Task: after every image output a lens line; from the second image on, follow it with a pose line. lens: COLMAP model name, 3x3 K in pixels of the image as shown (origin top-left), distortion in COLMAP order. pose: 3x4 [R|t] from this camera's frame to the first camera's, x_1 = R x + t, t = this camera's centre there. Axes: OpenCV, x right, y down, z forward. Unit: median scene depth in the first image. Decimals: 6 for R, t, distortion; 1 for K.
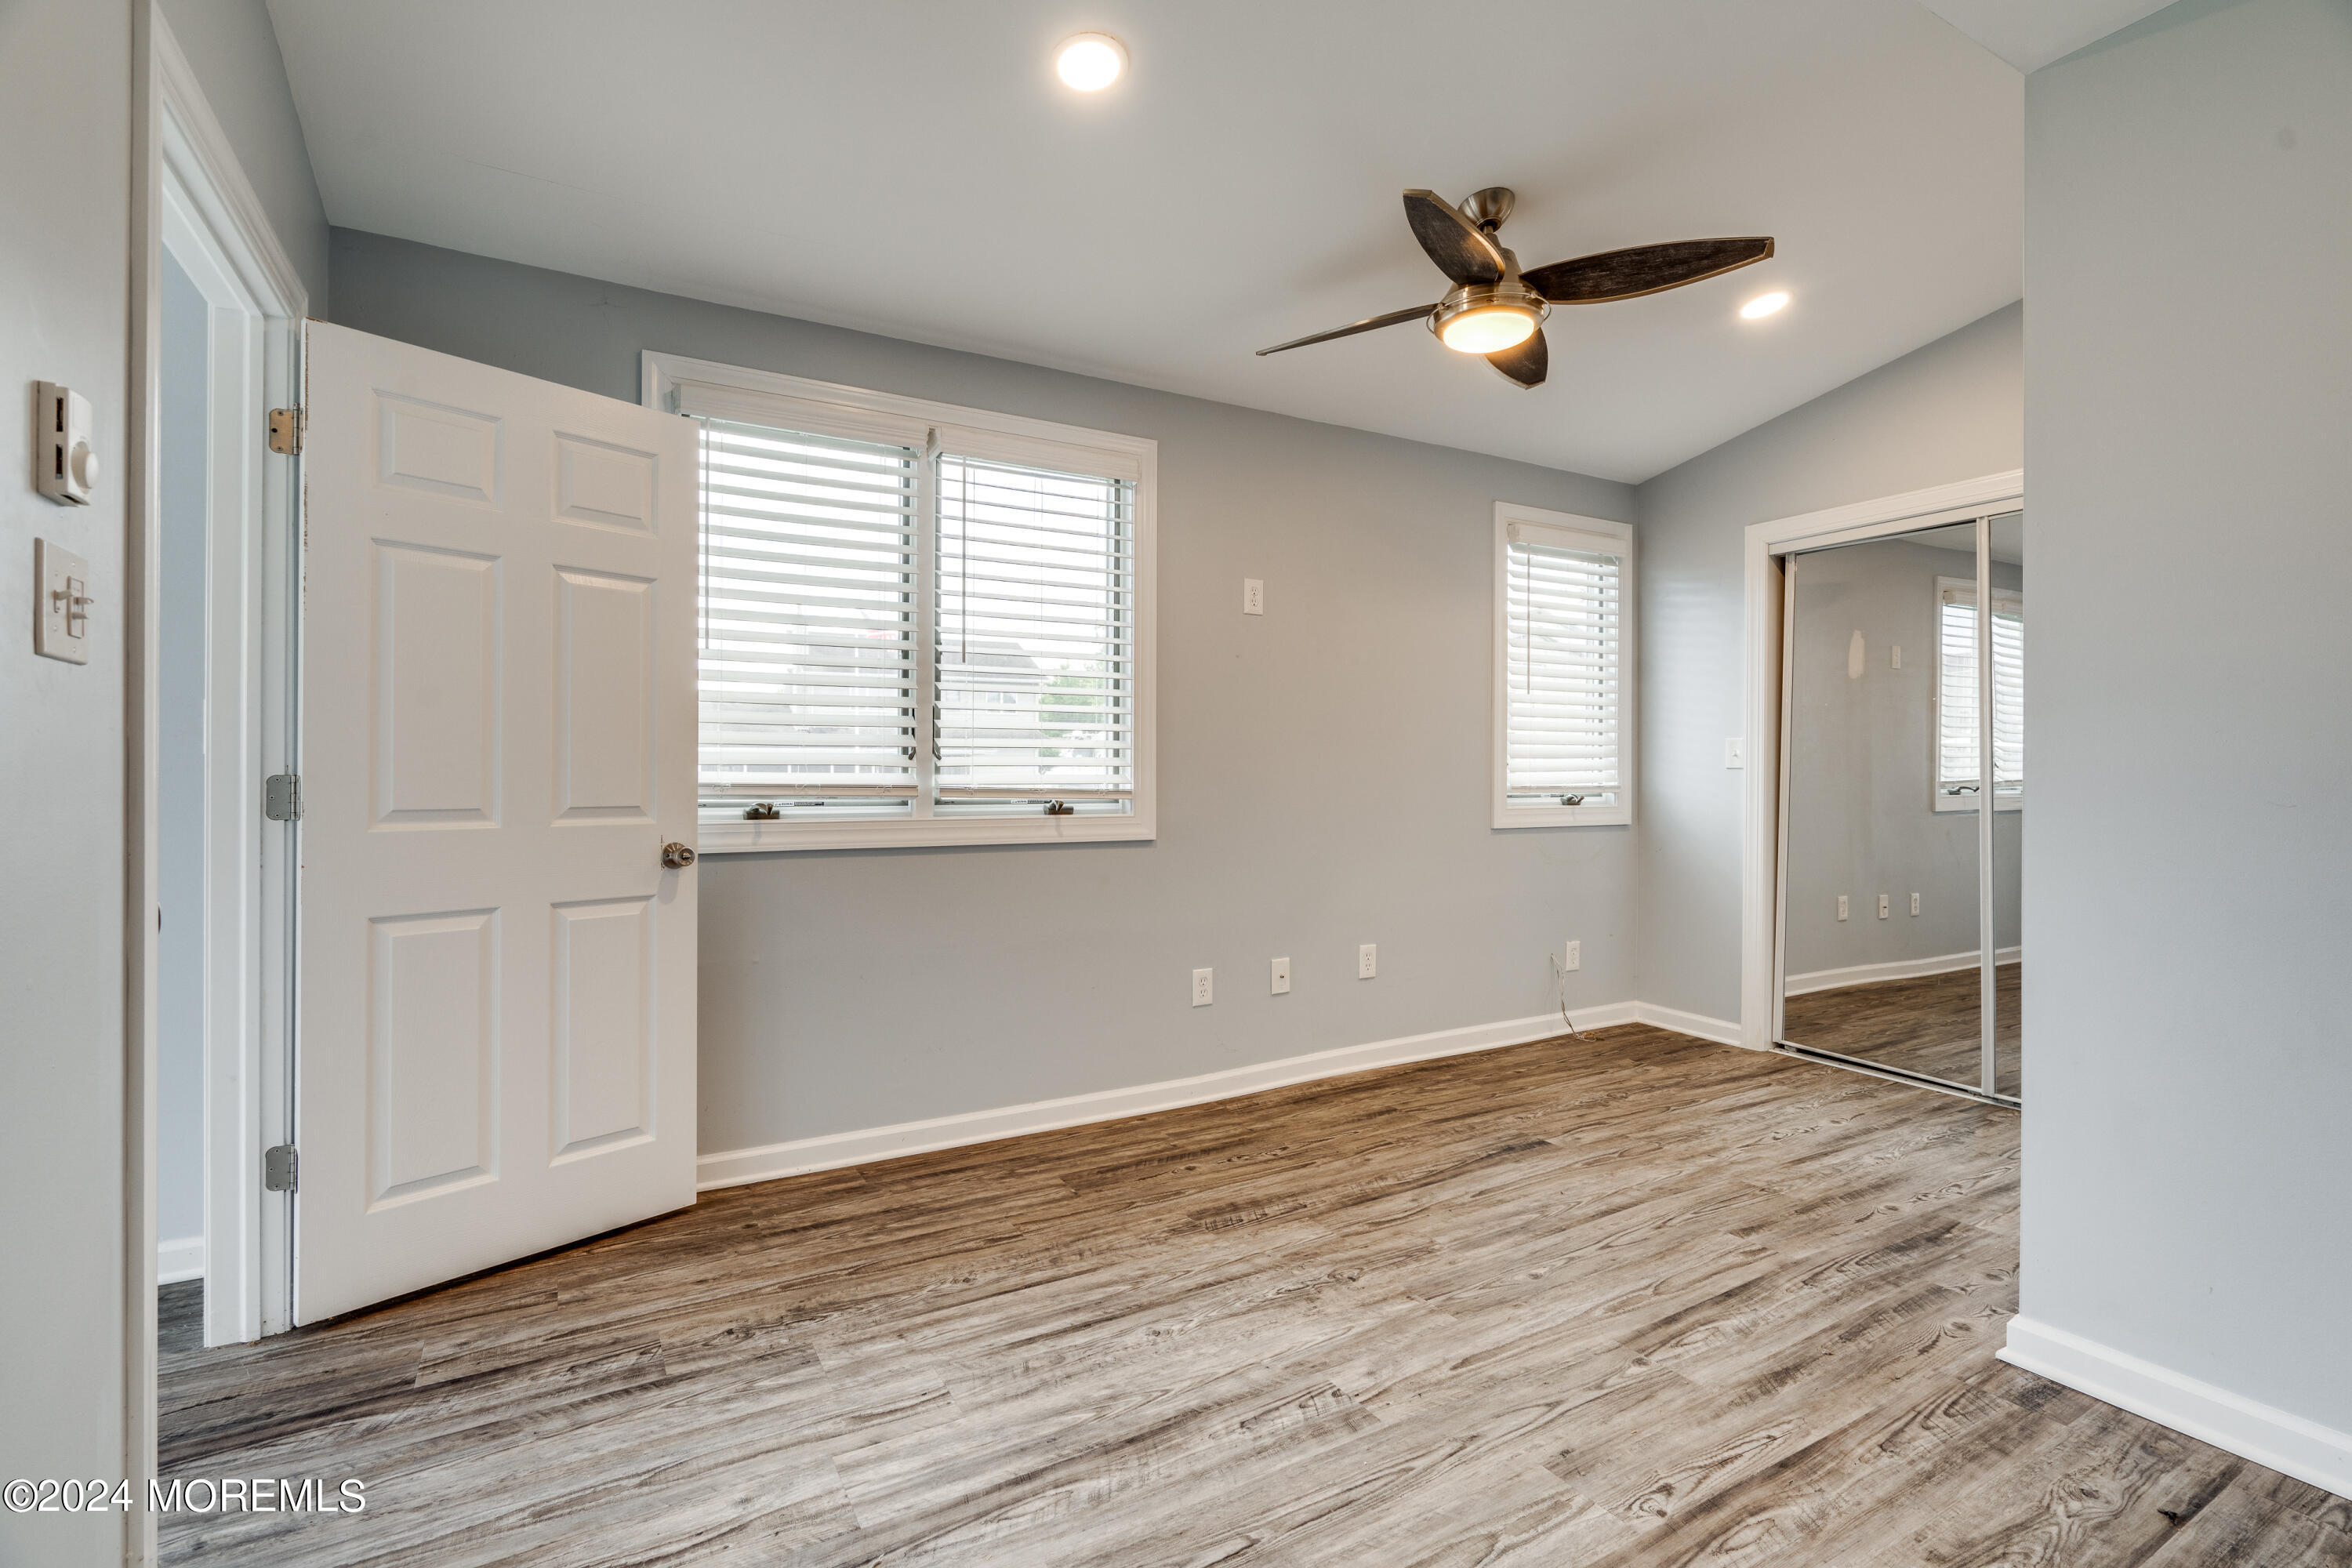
lens RADIAL K [[1062.1, 0, 1181.2], [0, 1062.1, 771.0], [0, 0, 1]] dist [-0.006791, 0.000296]
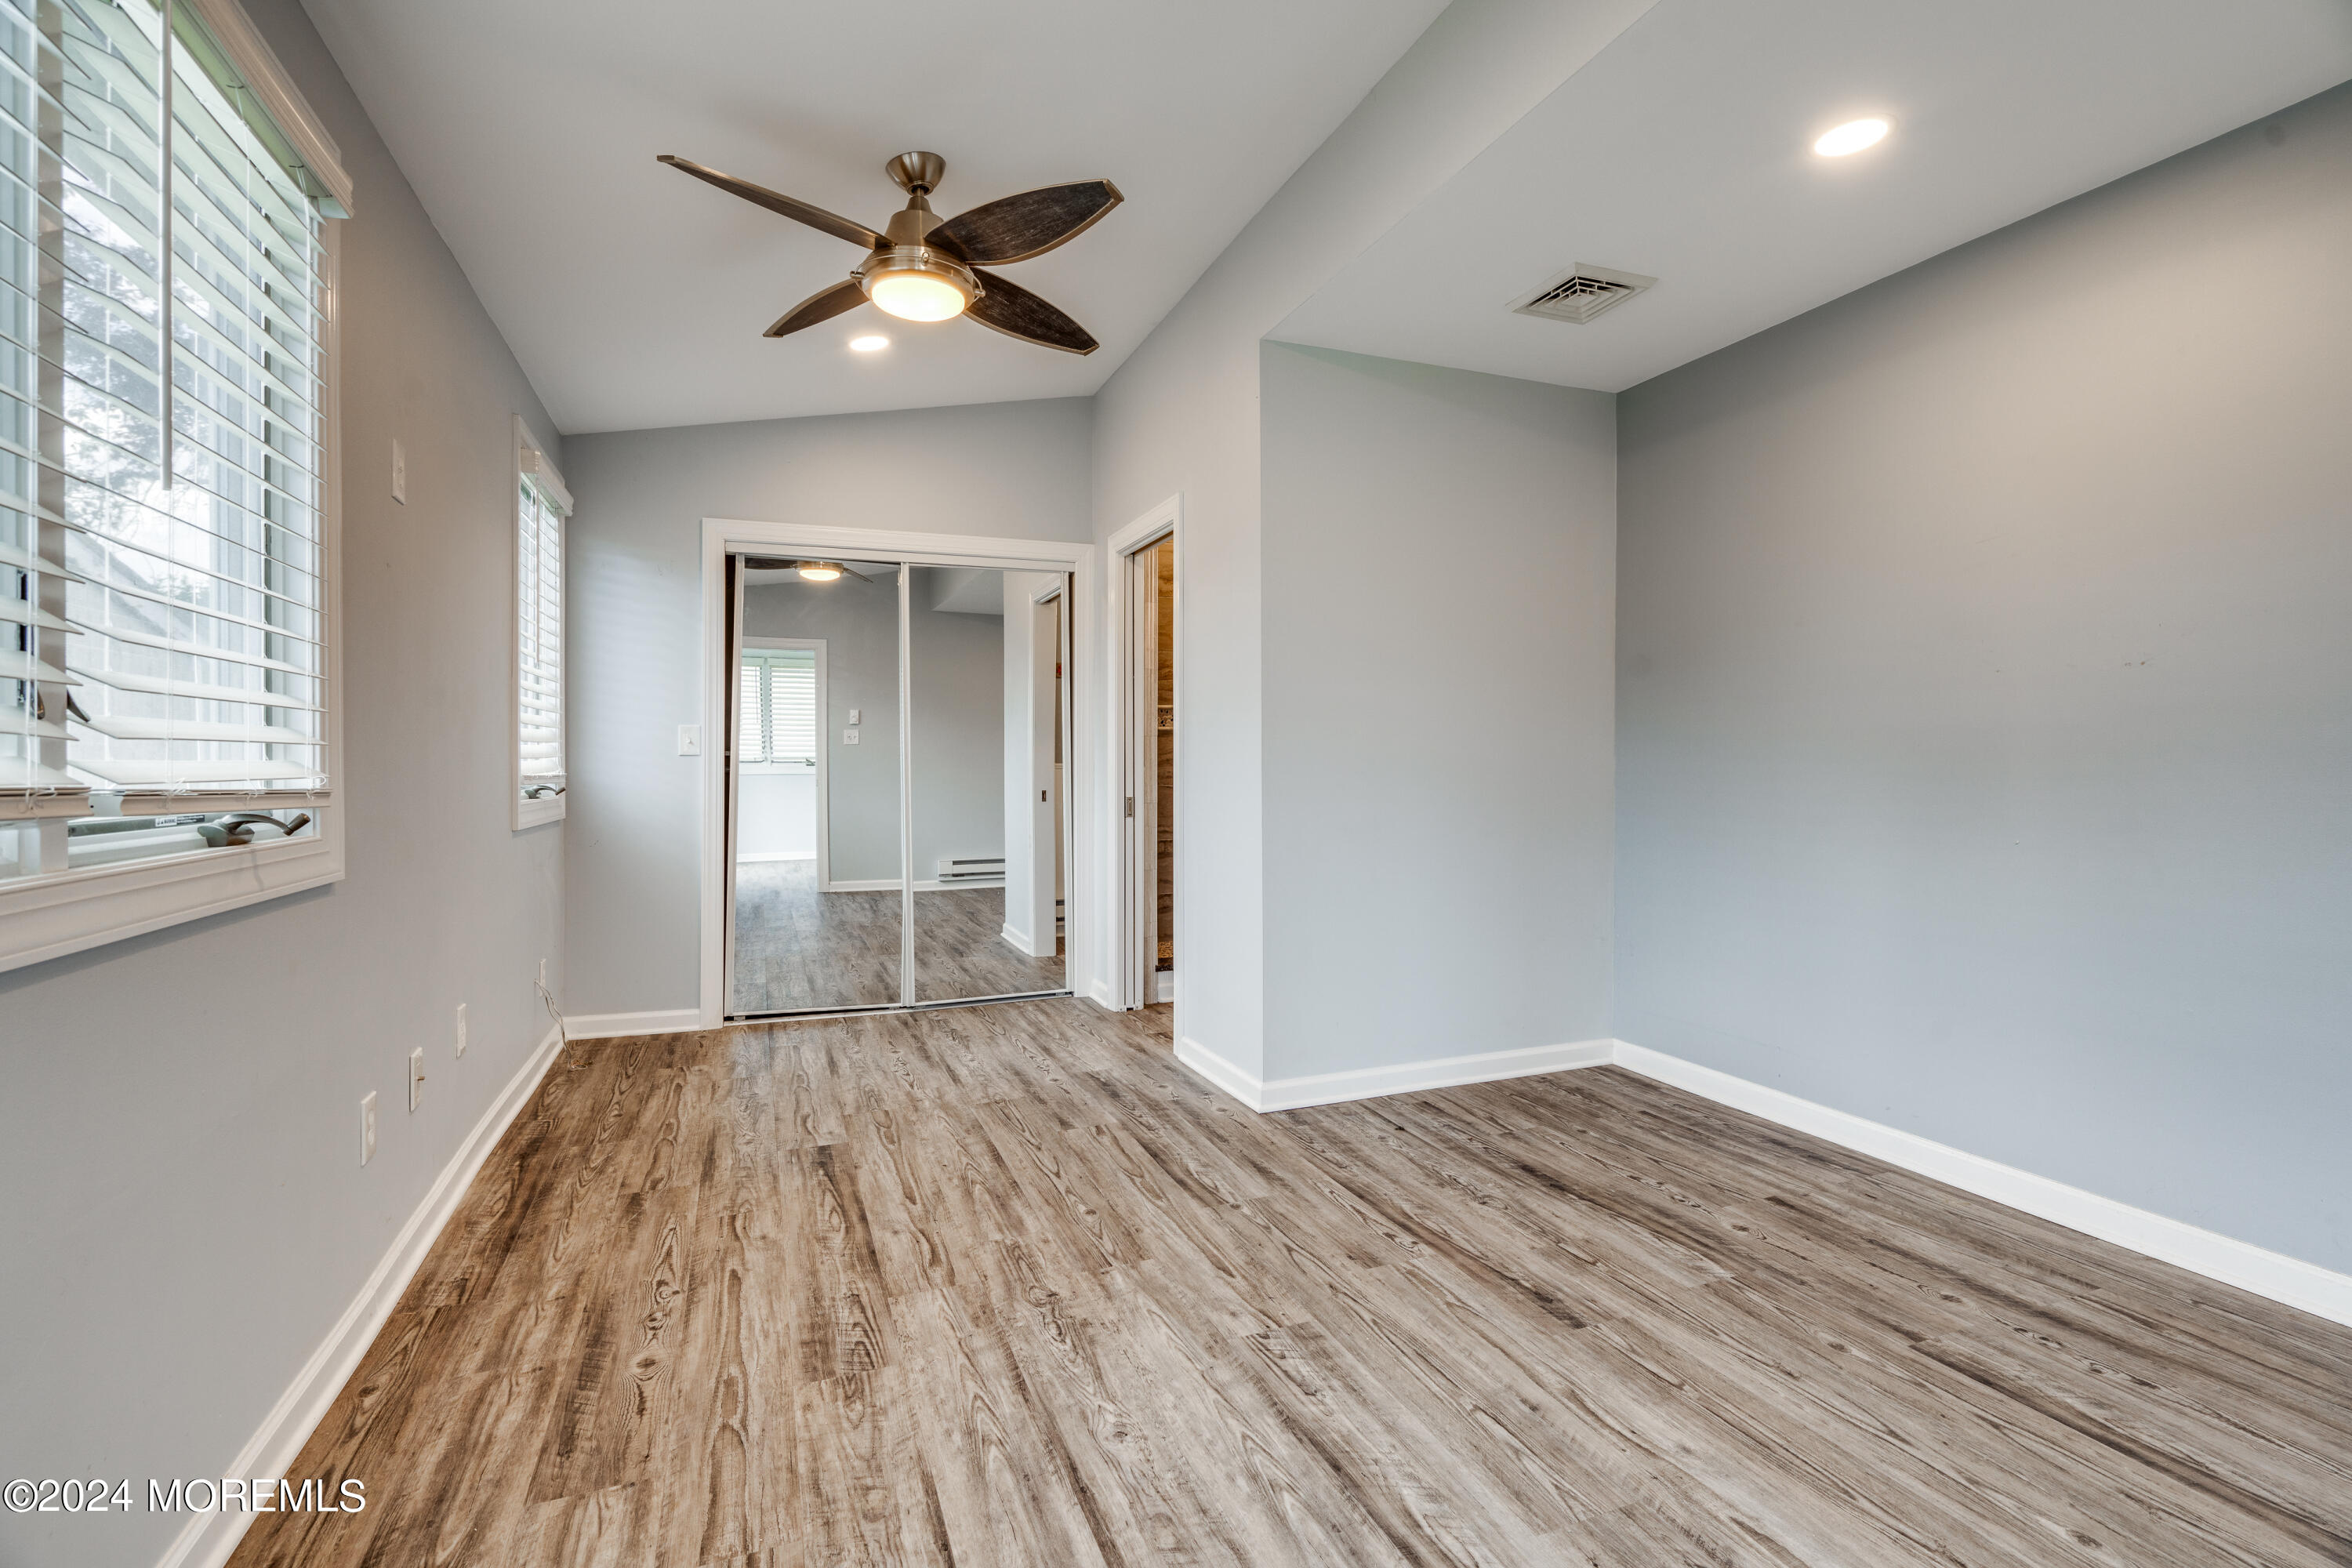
lens RADIAL K [[1062.1, 0, 1146.8], [0, 1062.1, 775.9], [0, 0, 1]] dist [-0.006791, 0.000296]
pose [[0.166344, -0.013465, 0.985976, -0.658119], [0.001759, 0.999909, 0.013358, 0.005832], [-0.986066, -0.000488, 0.166352, 0.672323]]
